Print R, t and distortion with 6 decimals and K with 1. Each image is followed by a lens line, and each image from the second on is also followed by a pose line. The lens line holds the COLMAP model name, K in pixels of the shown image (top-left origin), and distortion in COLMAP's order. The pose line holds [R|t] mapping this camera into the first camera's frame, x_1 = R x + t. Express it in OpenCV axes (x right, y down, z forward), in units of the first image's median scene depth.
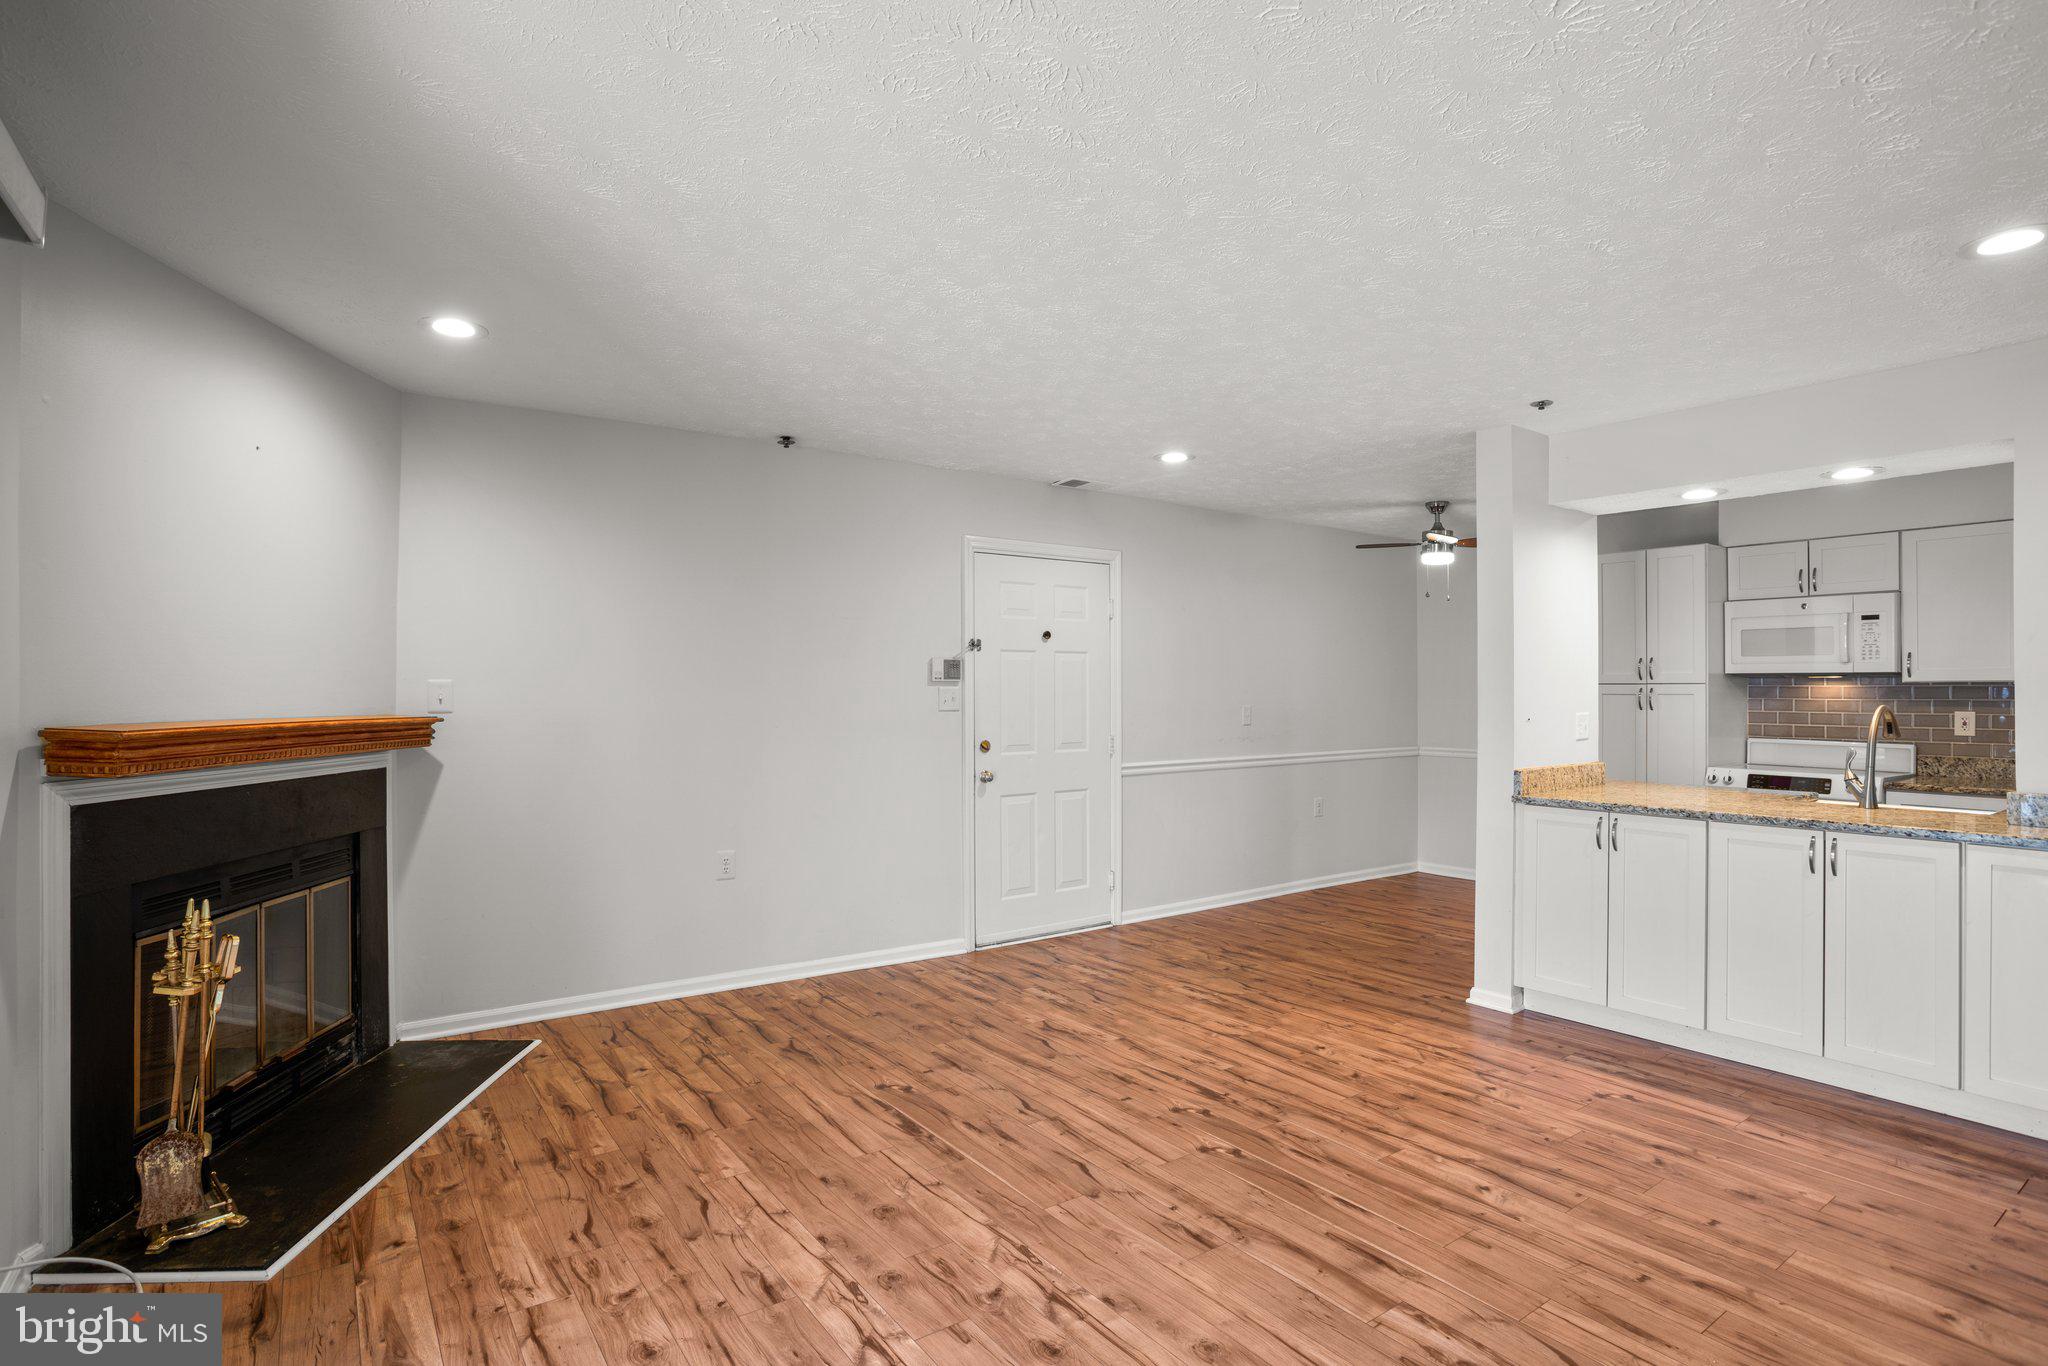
lens RADIAL K [[1059.3, 0, 1008.3], [0, 1059.3, 650.1], [0, 0, 1]] dist [-0.078524, 0.033652]
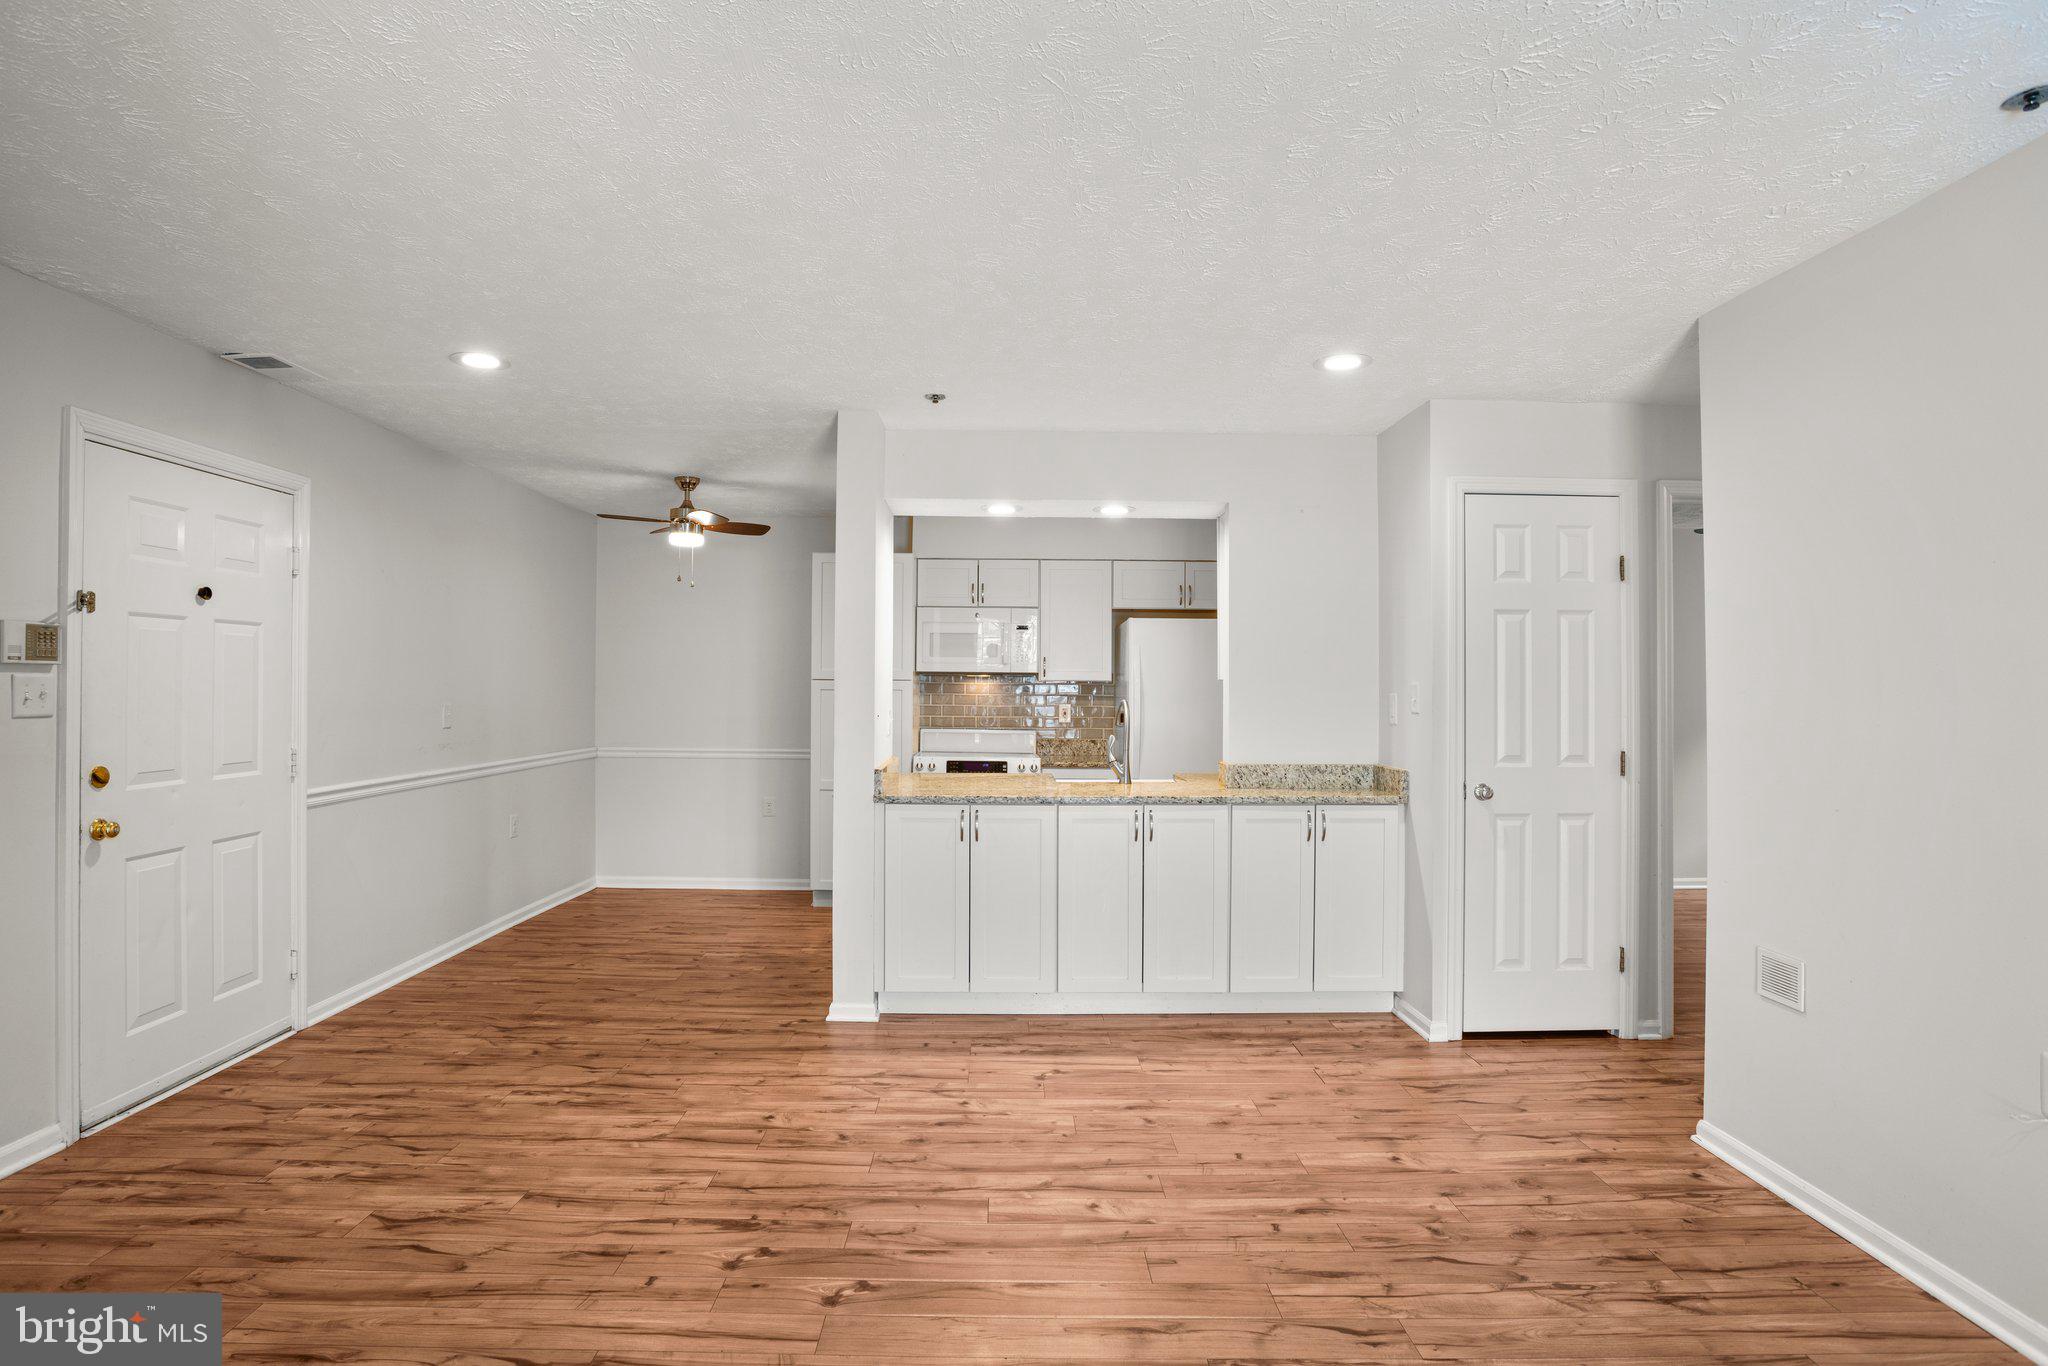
lens RADIAL K [[1063.1, 0, 1014.0], [0, 1063.1, 655.4], [0, 0, 1]] dist [-0.079457, 0.033777]
pose [[0.554889, 0.026220, 0.831511, -0.278199], [-0.036742, 0.999300, -0.006992, 0.012986], [-0.831112, -0.026672, 0.555465, 0.370234]]
